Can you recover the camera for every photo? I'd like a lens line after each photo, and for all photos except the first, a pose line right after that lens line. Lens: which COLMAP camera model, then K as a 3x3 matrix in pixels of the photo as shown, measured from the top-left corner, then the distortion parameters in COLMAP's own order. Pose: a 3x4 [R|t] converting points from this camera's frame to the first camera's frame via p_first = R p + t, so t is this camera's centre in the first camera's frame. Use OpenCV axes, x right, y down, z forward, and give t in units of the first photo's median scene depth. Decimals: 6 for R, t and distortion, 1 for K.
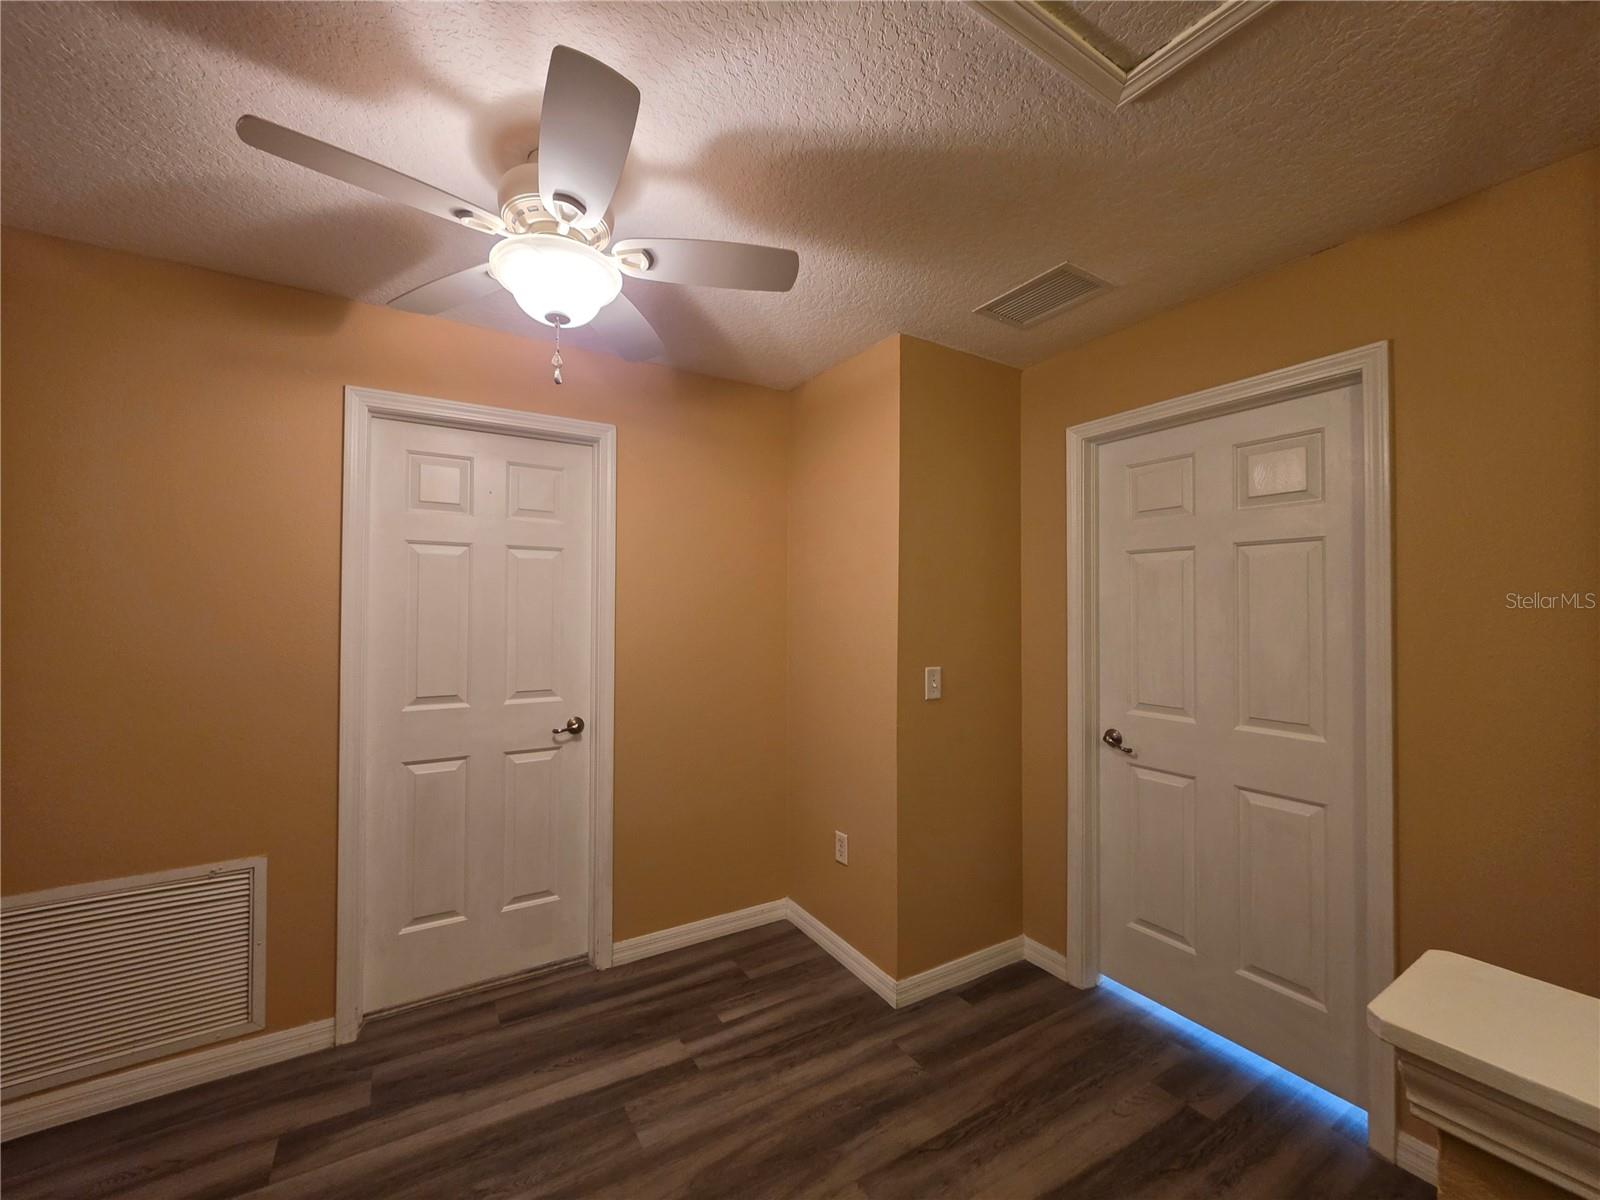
lens RADIAL K [[641.2, 0, 783.5], [0, 641.2, 597.7], [0, 0, 1]] dist [0.001289, 0.000154]
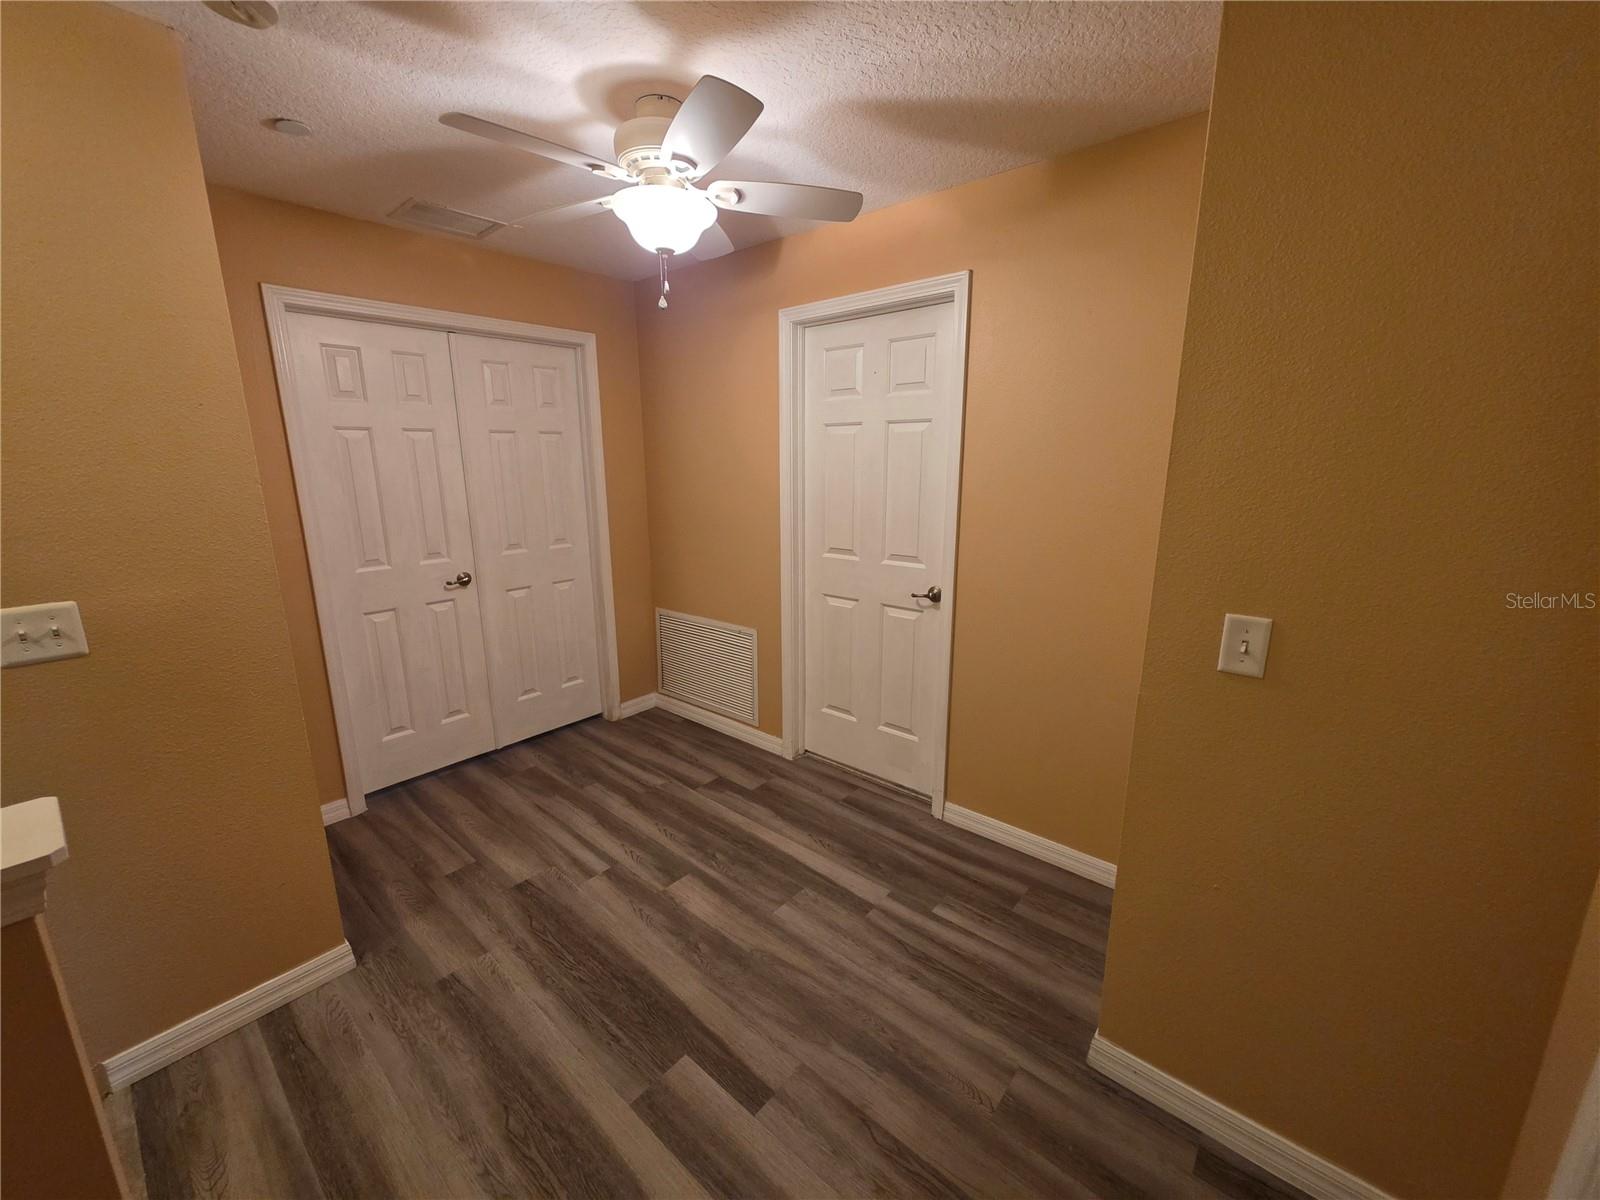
lens RADIAL K [[641.2, 0, 783.5], [0, 641.2, 597.7], [0, 0, 1]] dist [0.001289, 0.000154]
pose [[0.304866, 0.201432, -0.930850, 0.712209], [0.025935, 0.975260, 0.219536, -0.037896], [0.952042, -0.091071, 0.292099, 0.575989]]
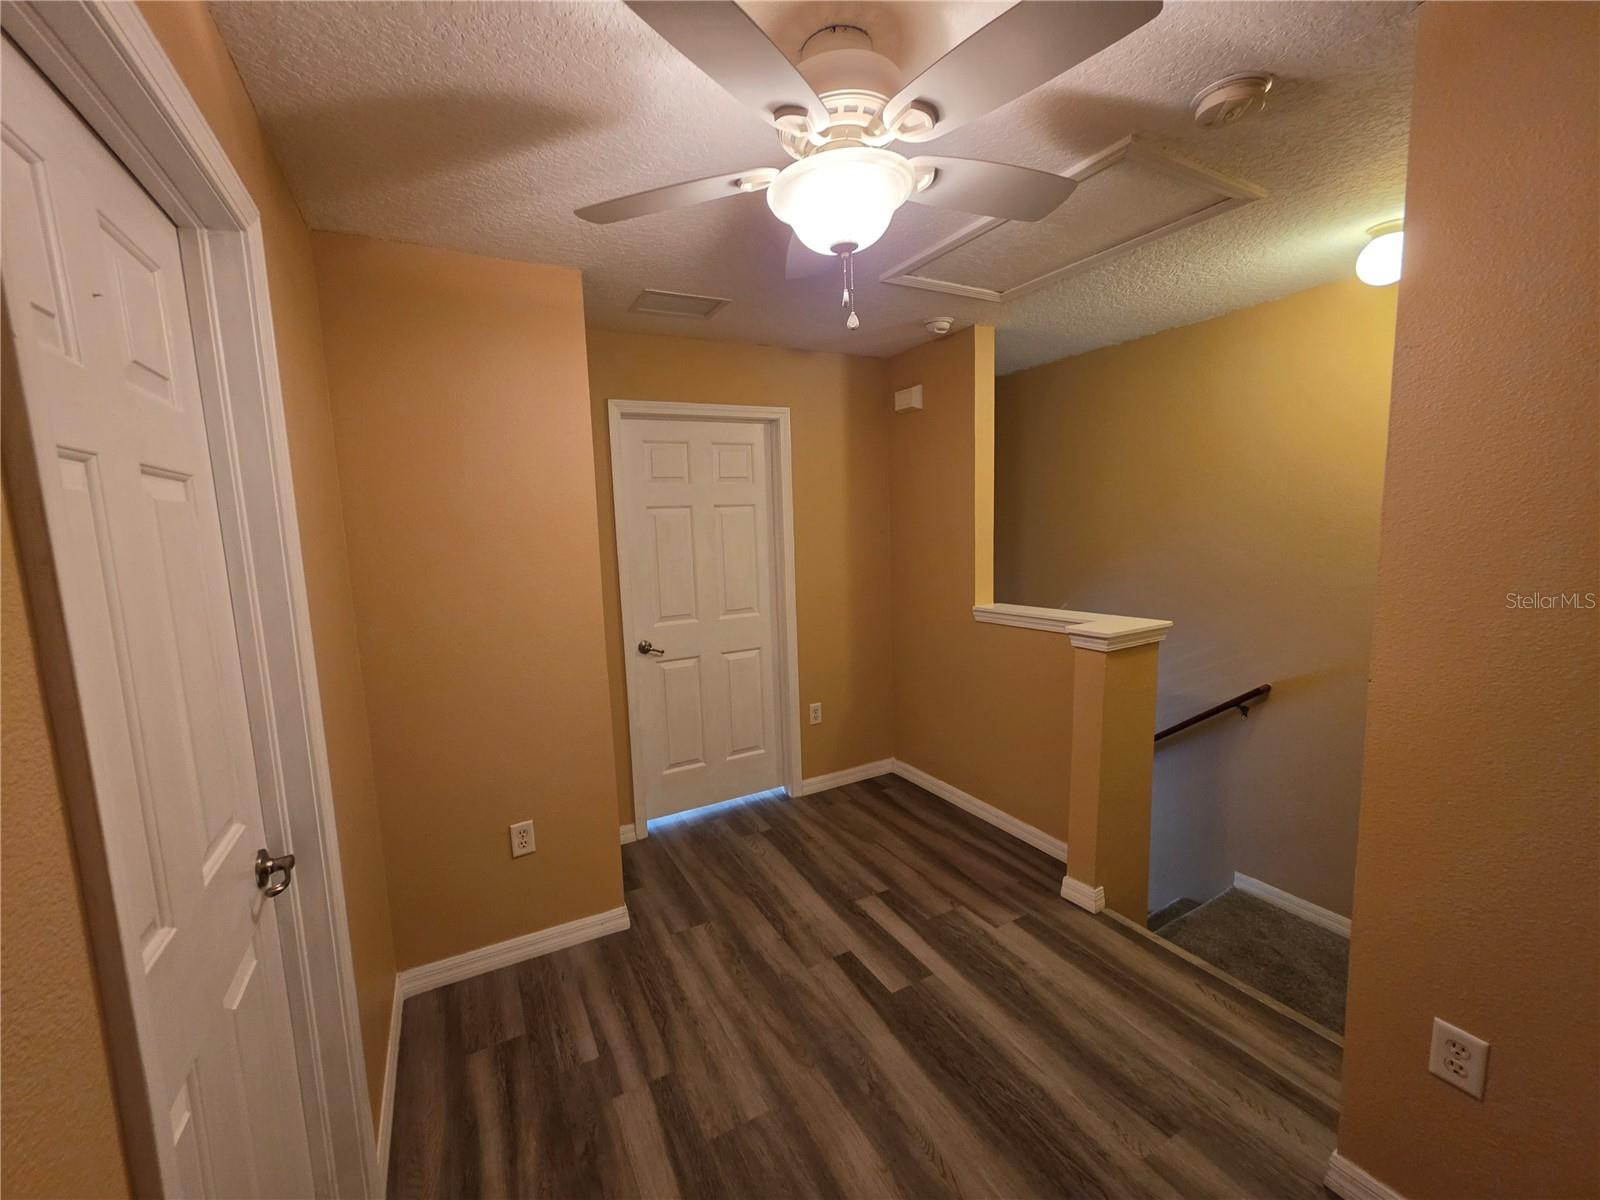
lens RADIAL K [[641.2, 0, 783.5], [0, 641.2, 597.7], [0, 0, 1]] dist [0.001289, 0.000154]
pose [[0.059206, -0.127342, 0.990090, -0.916430], [0.019358, 0.991790, 0.126403, -0.054811], [-0.998058, 0.011682, 0.061185, 0.746441]]
